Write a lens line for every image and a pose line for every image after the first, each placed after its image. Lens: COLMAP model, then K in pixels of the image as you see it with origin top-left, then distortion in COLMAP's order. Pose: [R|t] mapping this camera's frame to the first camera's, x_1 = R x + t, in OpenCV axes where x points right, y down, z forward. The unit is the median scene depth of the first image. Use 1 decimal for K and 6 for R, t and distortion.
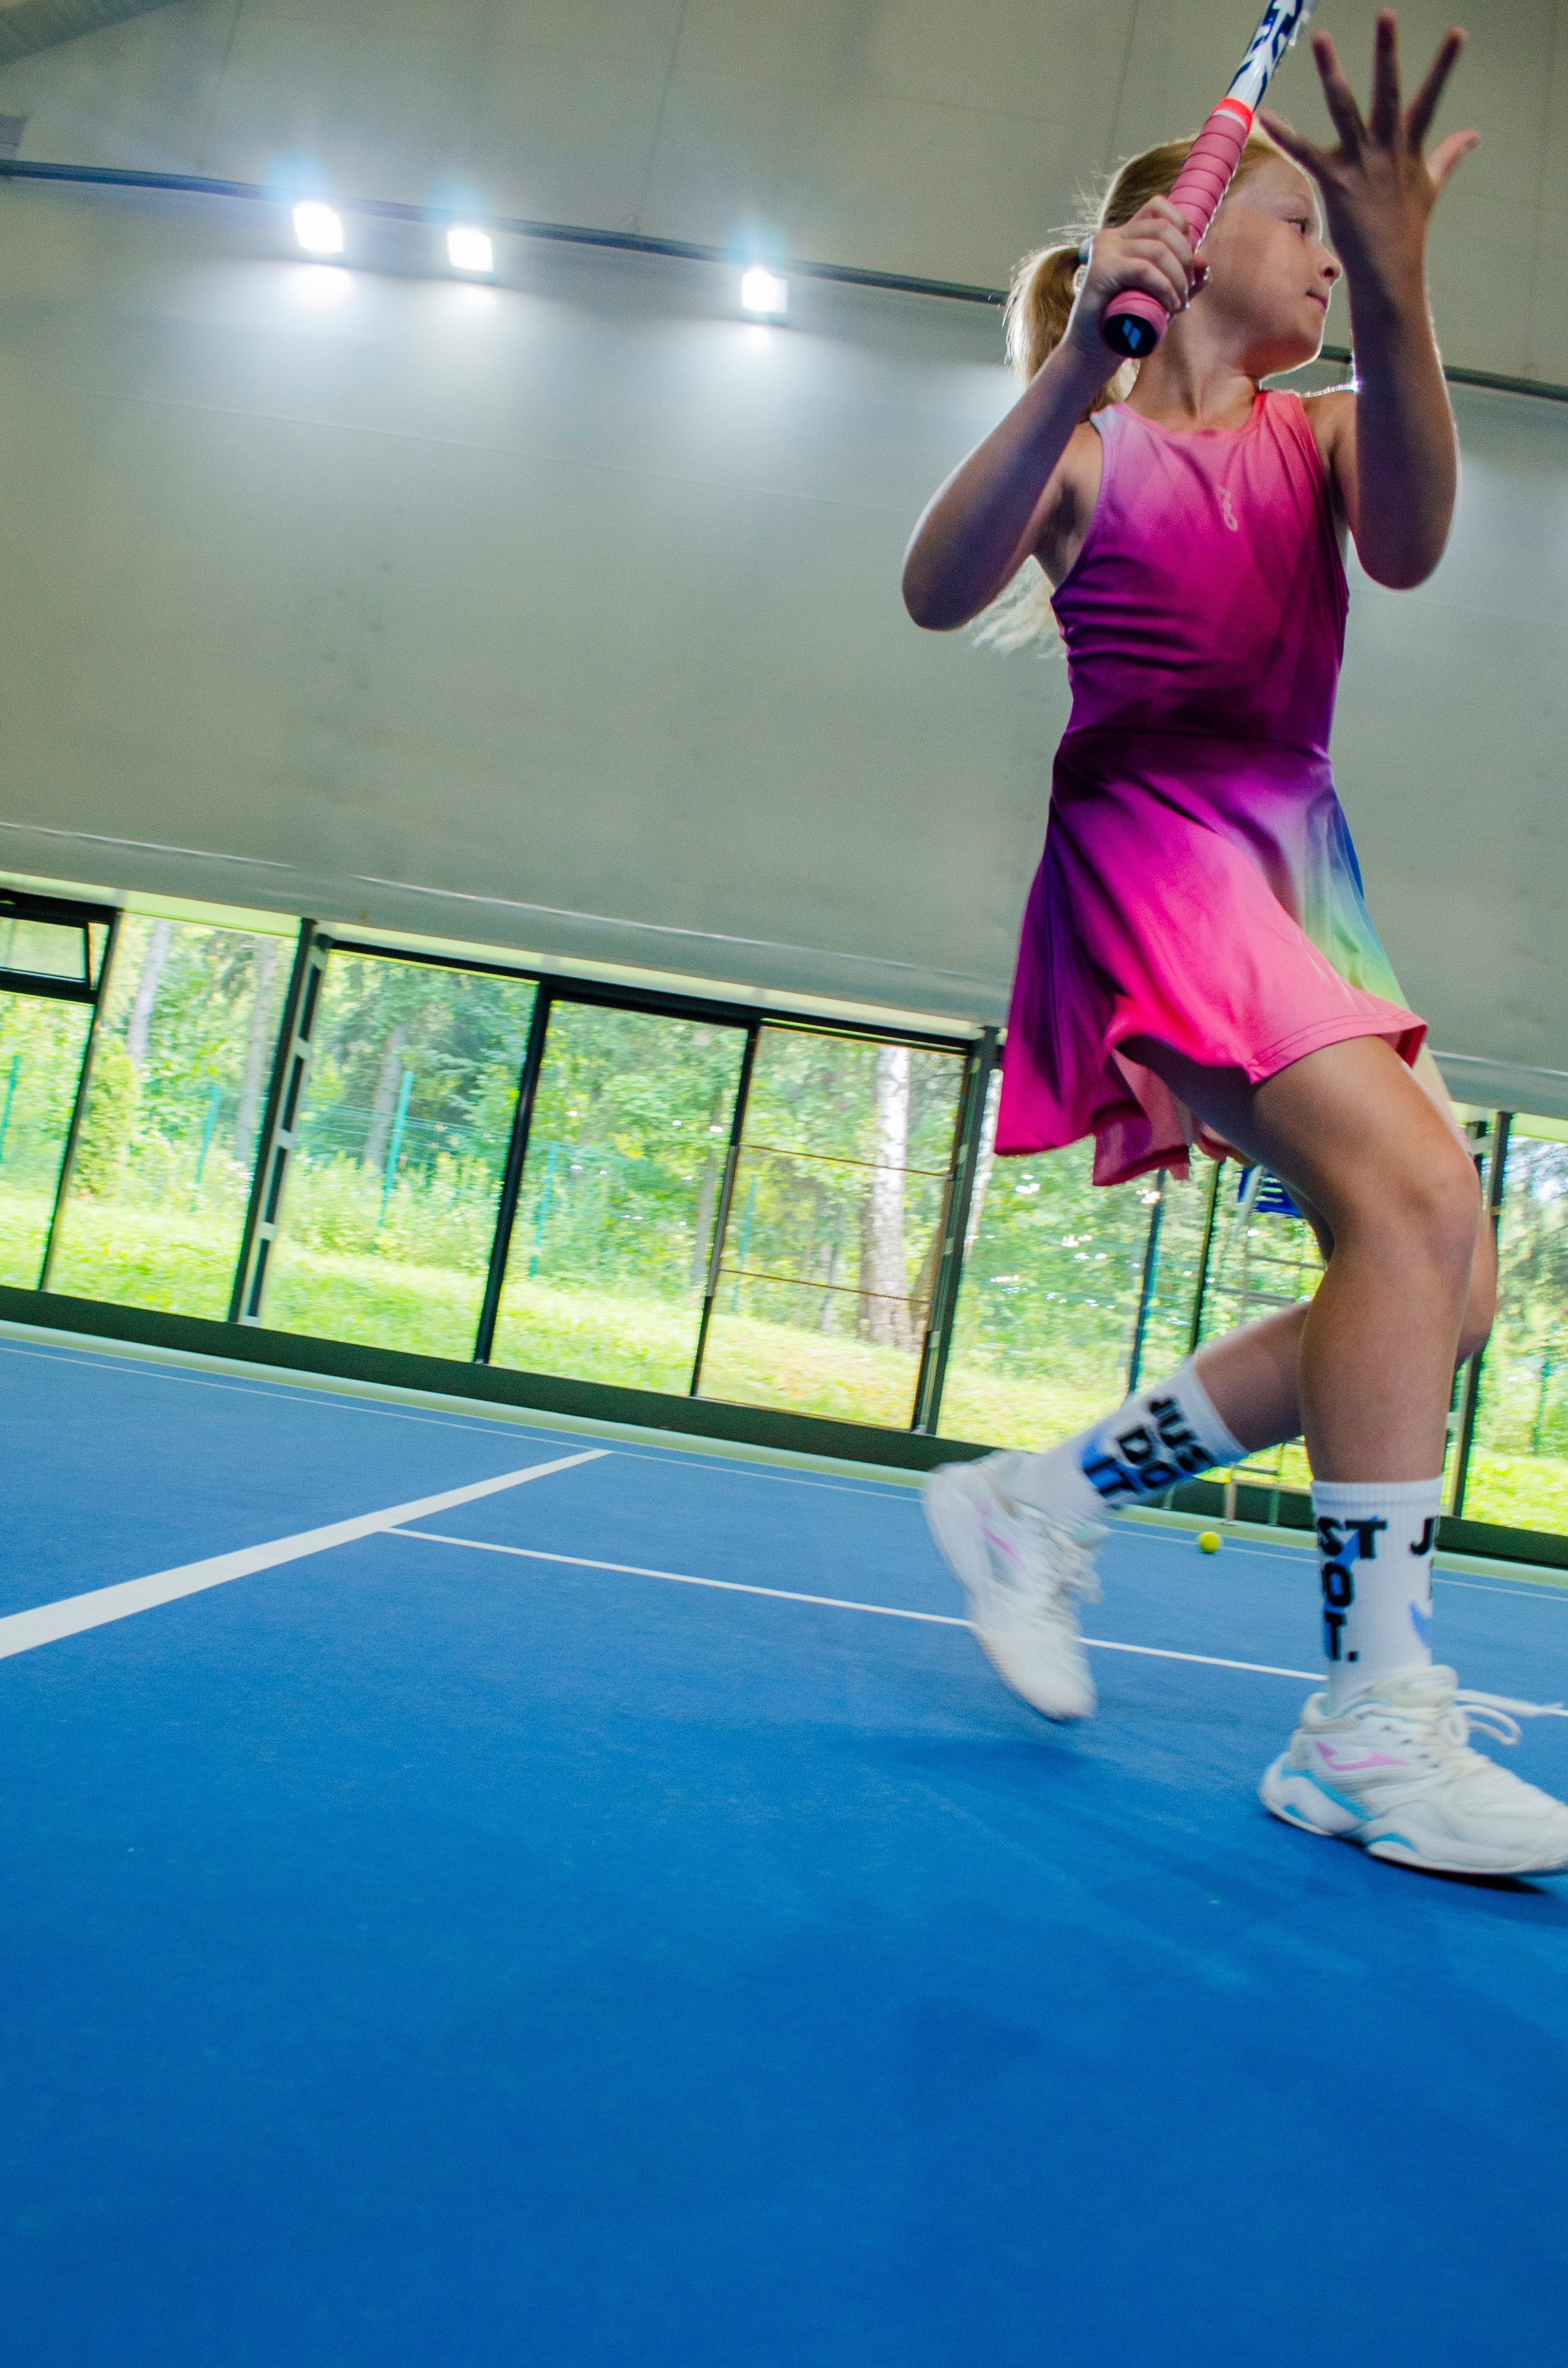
lens RADIAL K [[1984.5, 0, 784.0], [0, 1984.5, 1184.0], [0, 0, 1]] dist [-0.095242, -0.001270]
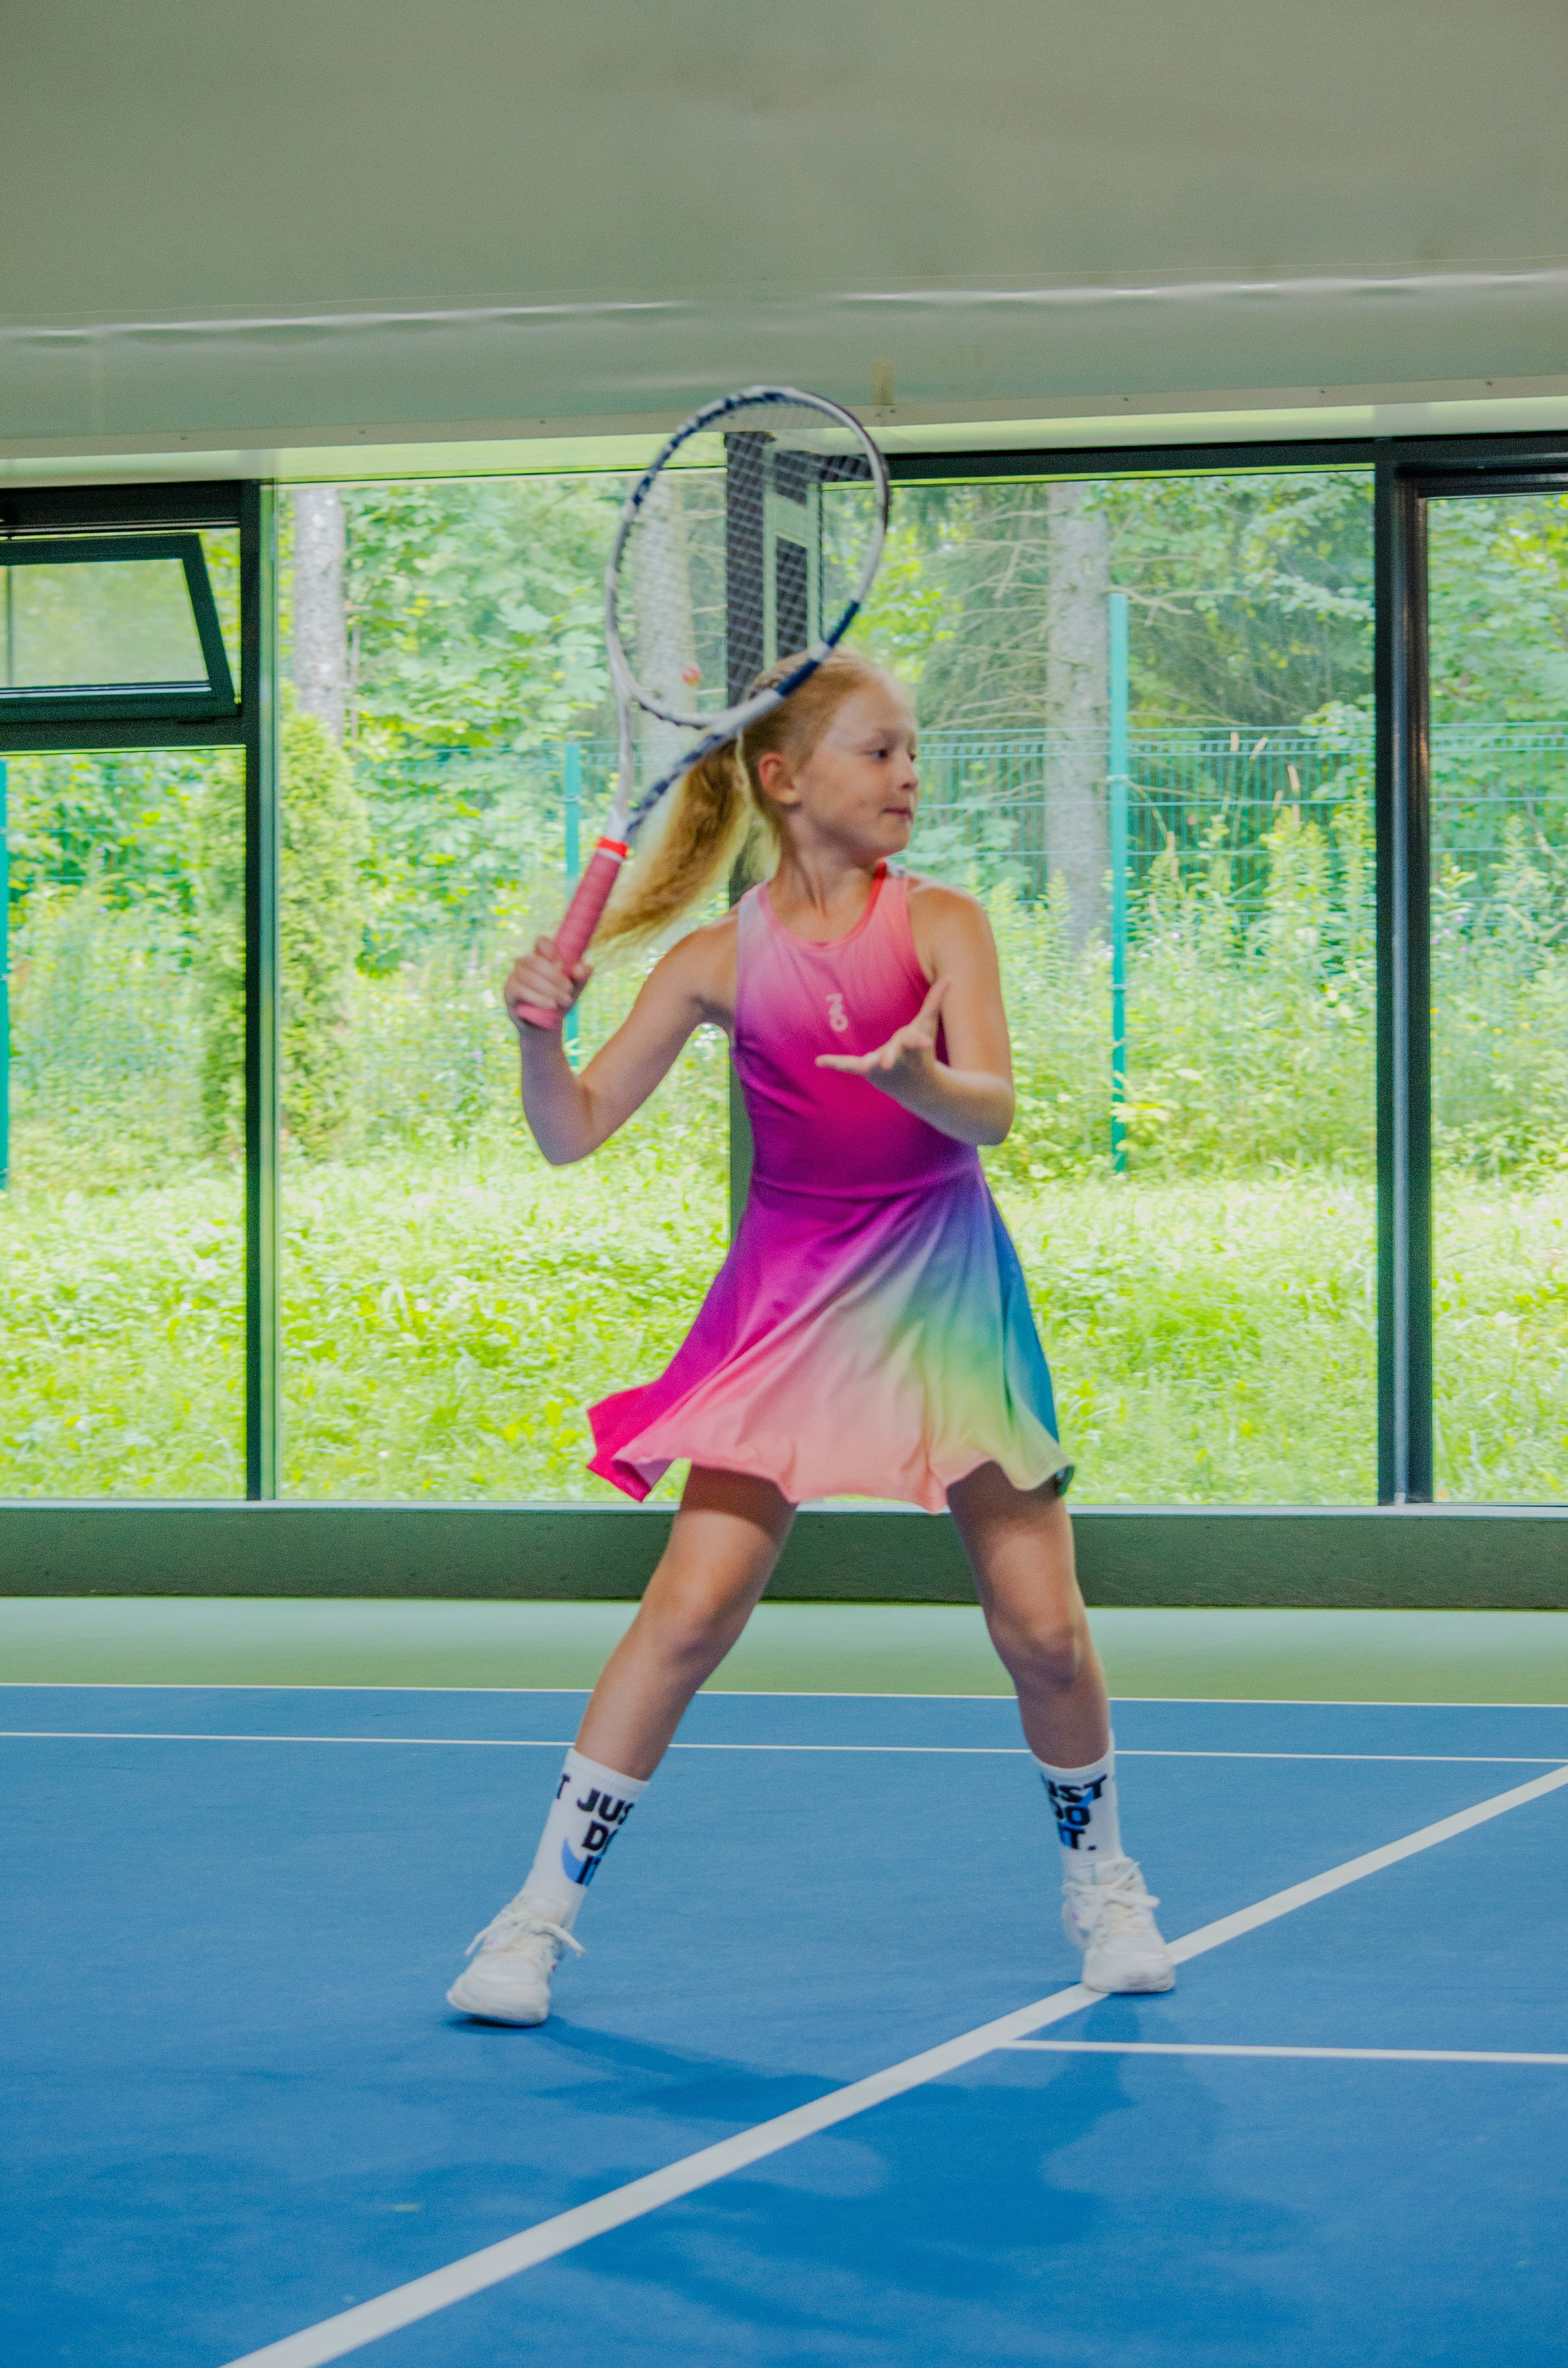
lens RADIAL K [[6437.7, 0, 784.0], [0, 6437.7, 1184.0], [0, 0, 1]] dist [-0.080939, 0.026932]
pose [[0.951333, -0.167463, -0.258693, 0.057001], [0.183614, 0.982208, 0.039405, -0.037152], [0.247492, -0.084987, 0.965155, -0.189736]]
